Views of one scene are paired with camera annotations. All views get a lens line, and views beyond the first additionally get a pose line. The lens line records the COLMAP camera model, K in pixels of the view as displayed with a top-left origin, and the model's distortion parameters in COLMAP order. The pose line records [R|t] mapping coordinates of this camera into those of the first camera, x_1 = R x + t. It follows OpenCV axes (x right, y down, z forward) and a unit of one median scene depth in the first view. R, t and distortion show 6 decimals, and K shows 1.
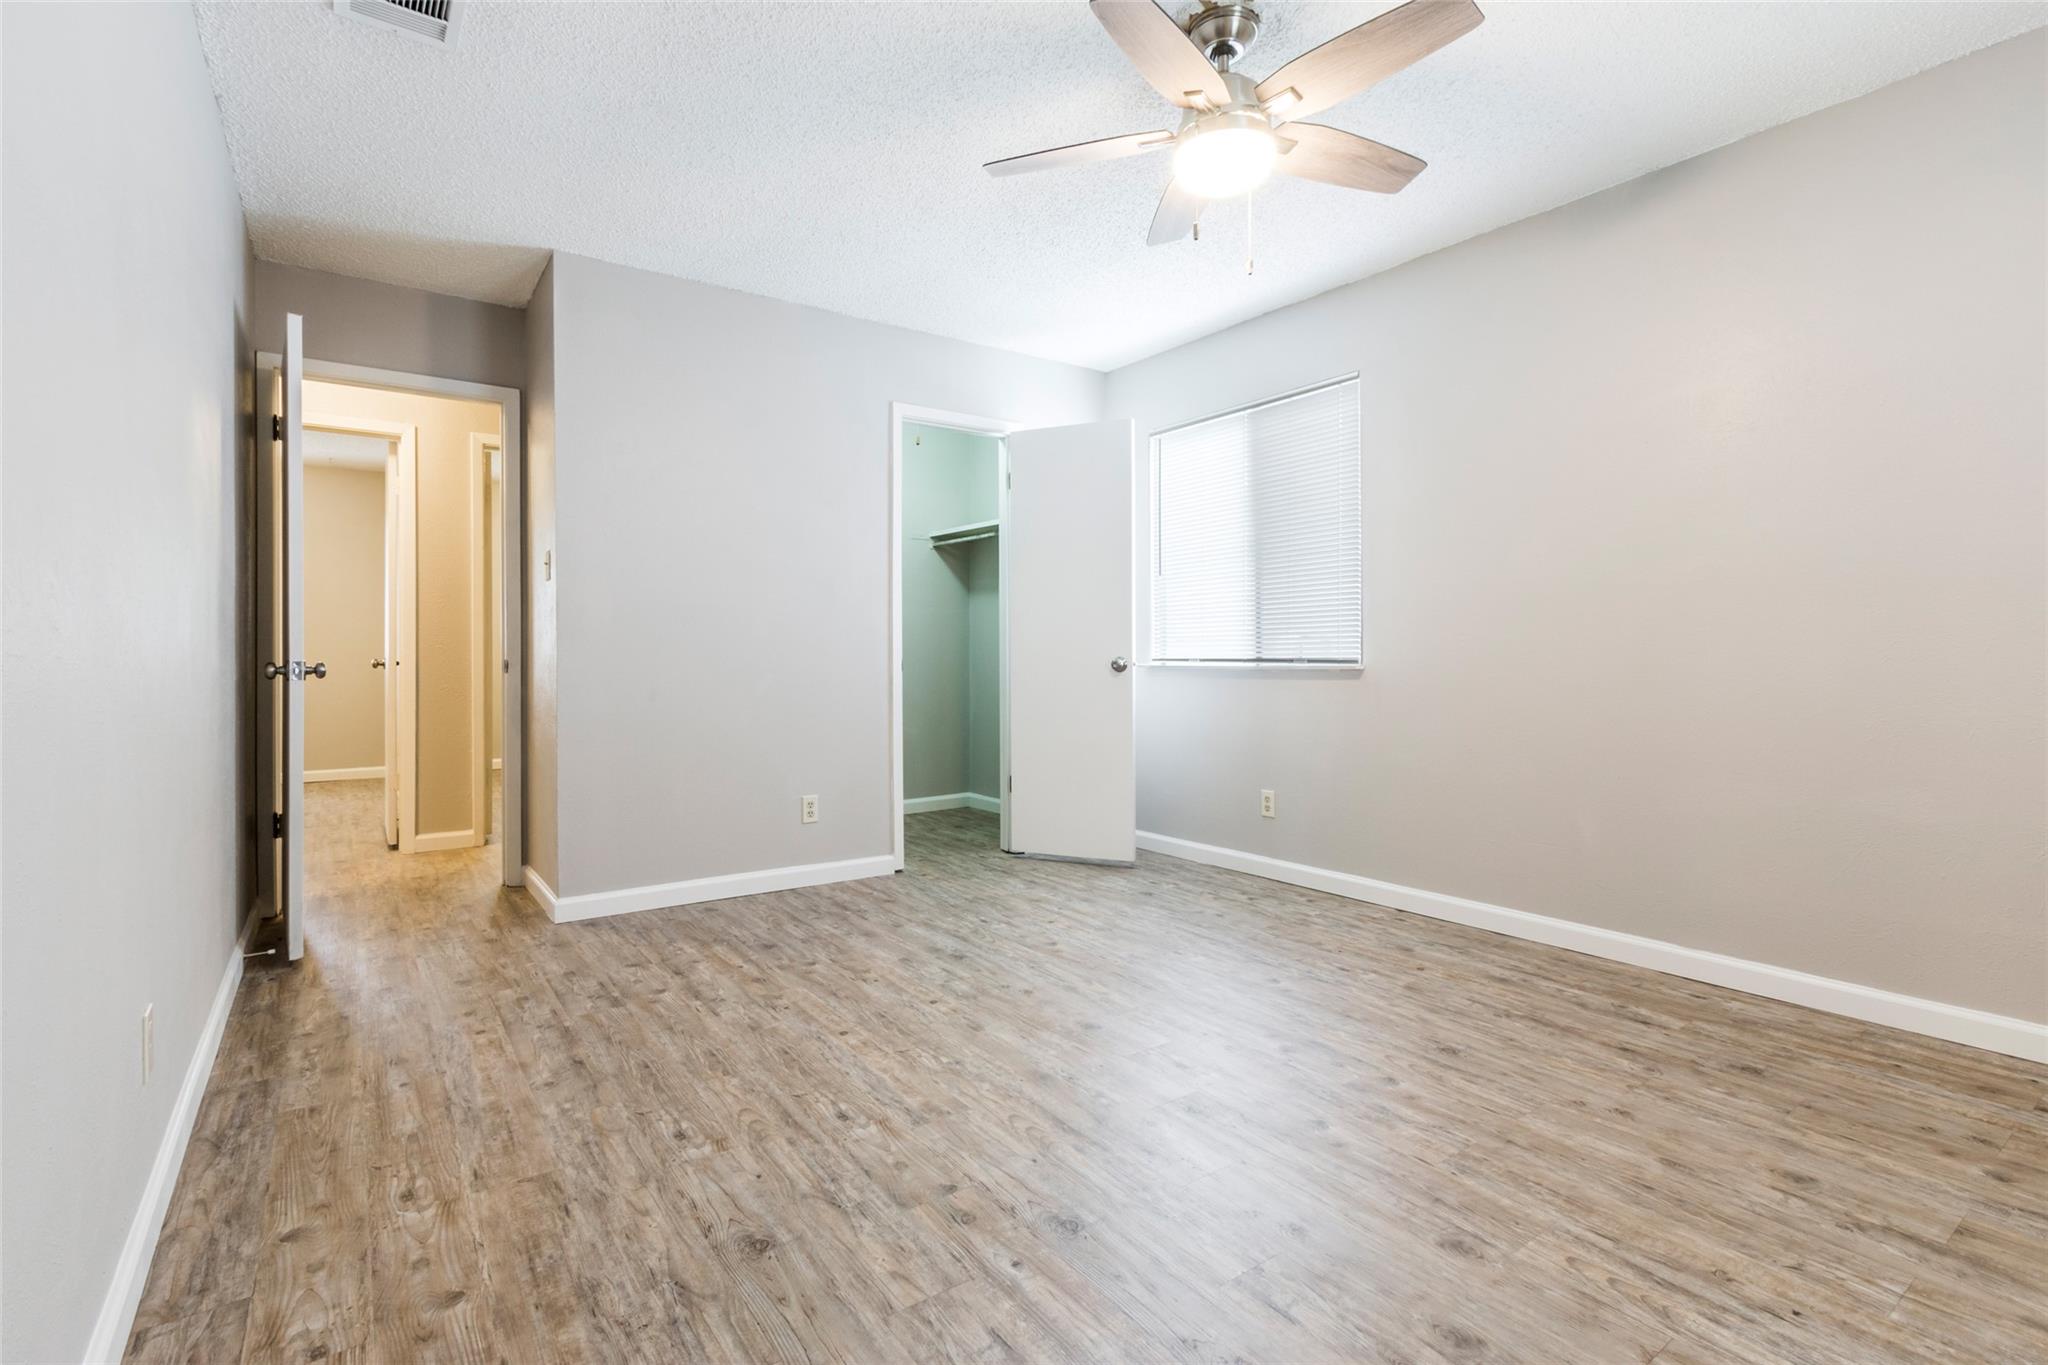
lens RADIAL K [[944.1, 0, 1020.7], [0, 944.1, 678.9], [0, 0, 1]] dist [0.022266, -0.000504]
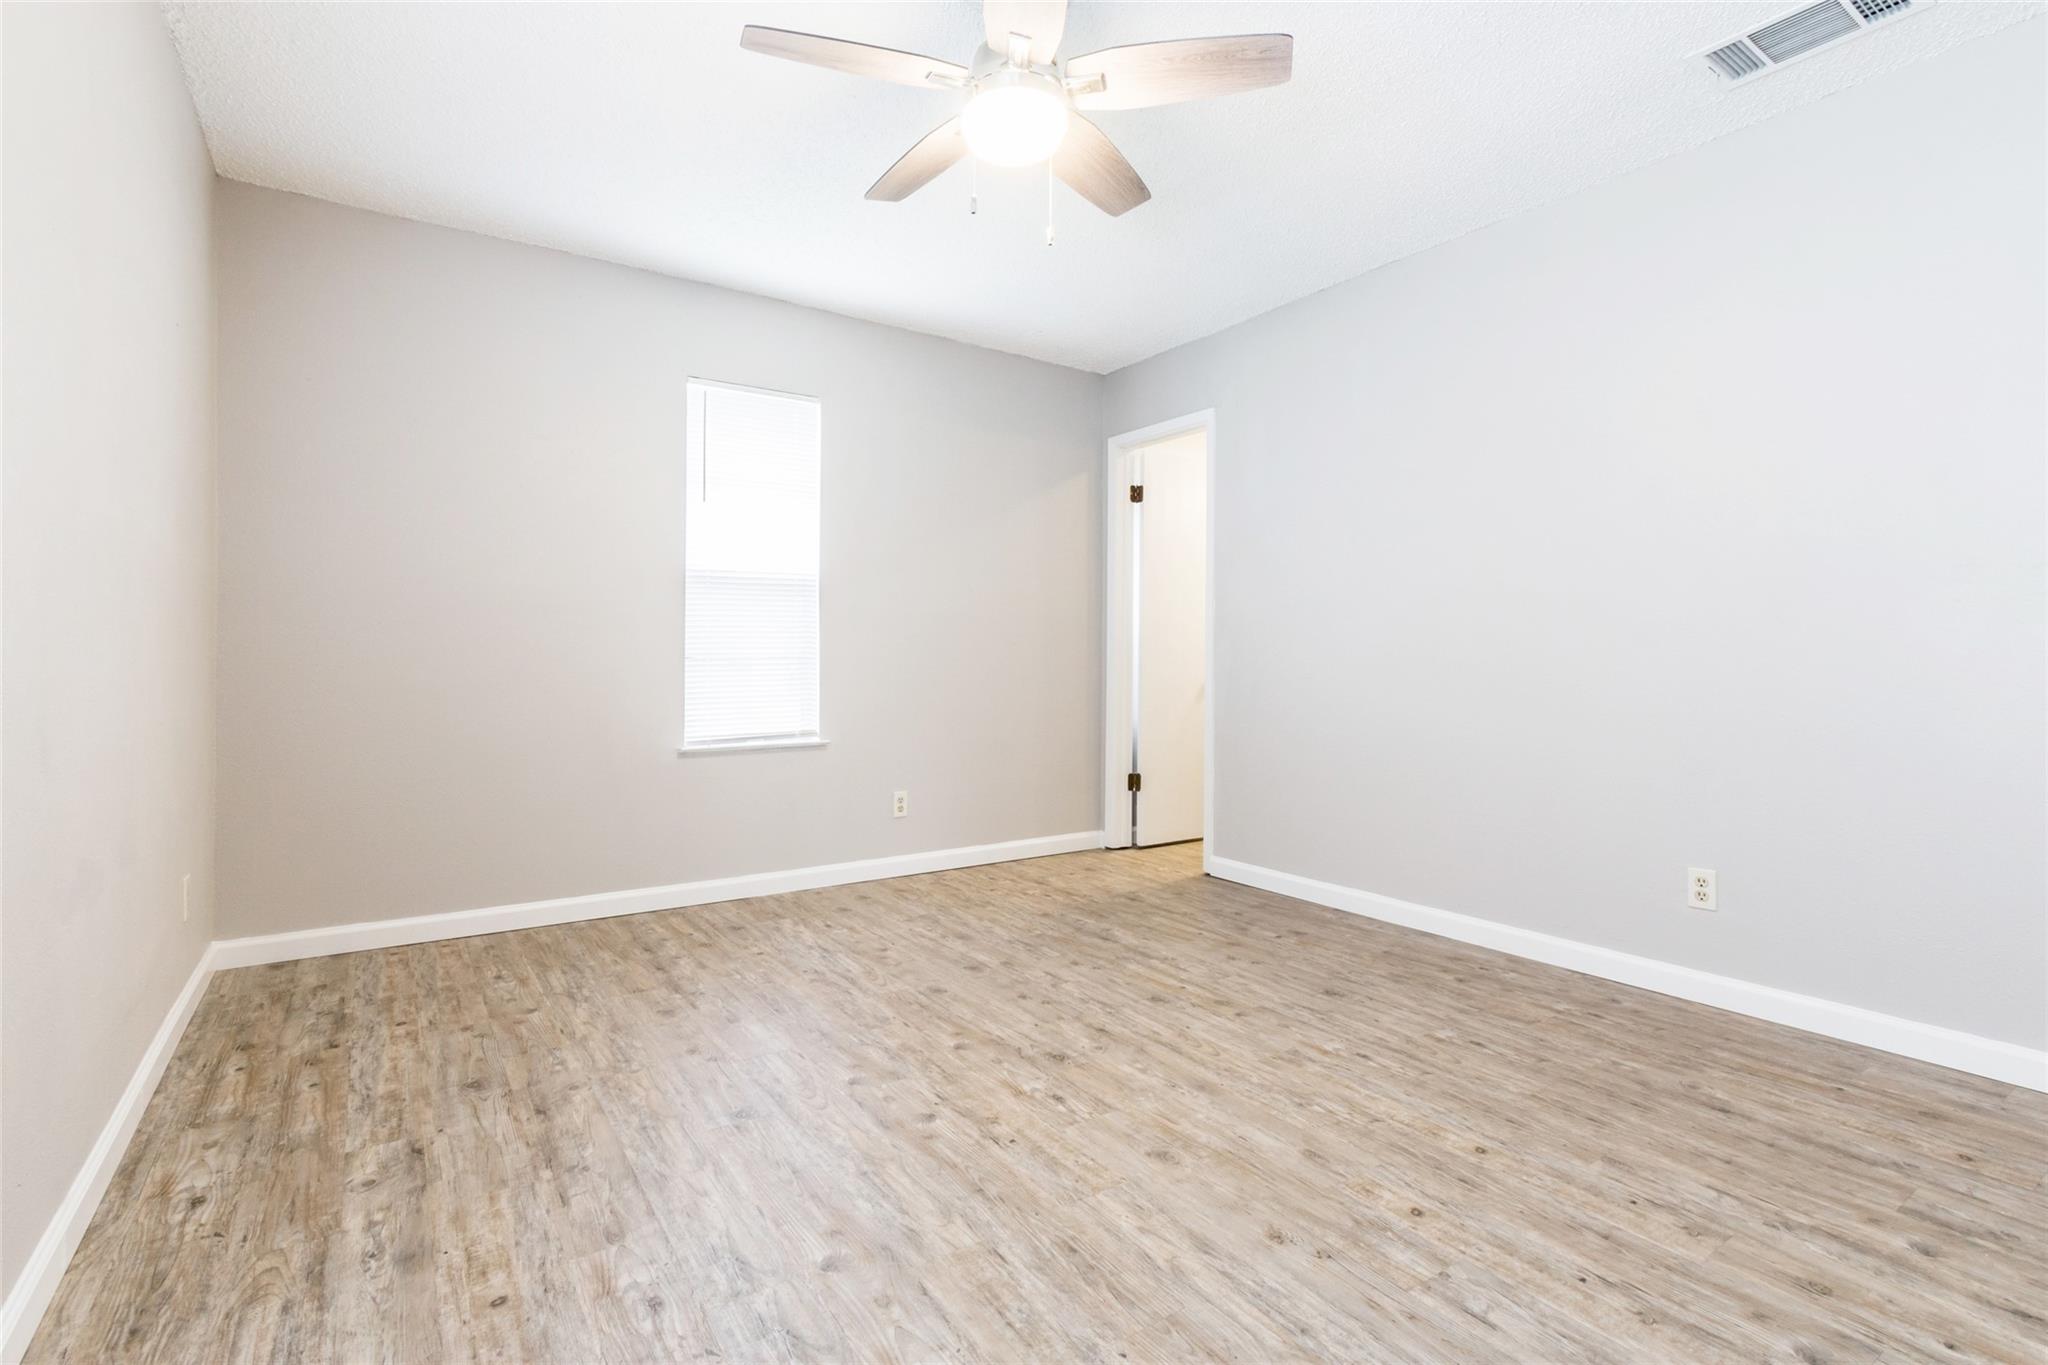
lens RADIAL K [[944.1, 0, 1022.7], [0, 944.1, 671.1], [0, 0, 1]] dist [0.022266, -0.000504]
pose [[-0.999849, -0.003427, 0.017033, 0.187711], [-0.002763, 0.999240, 0.038875, -0.048492], [-0.017154, 0.038822, -0.999099, 1.904928]]
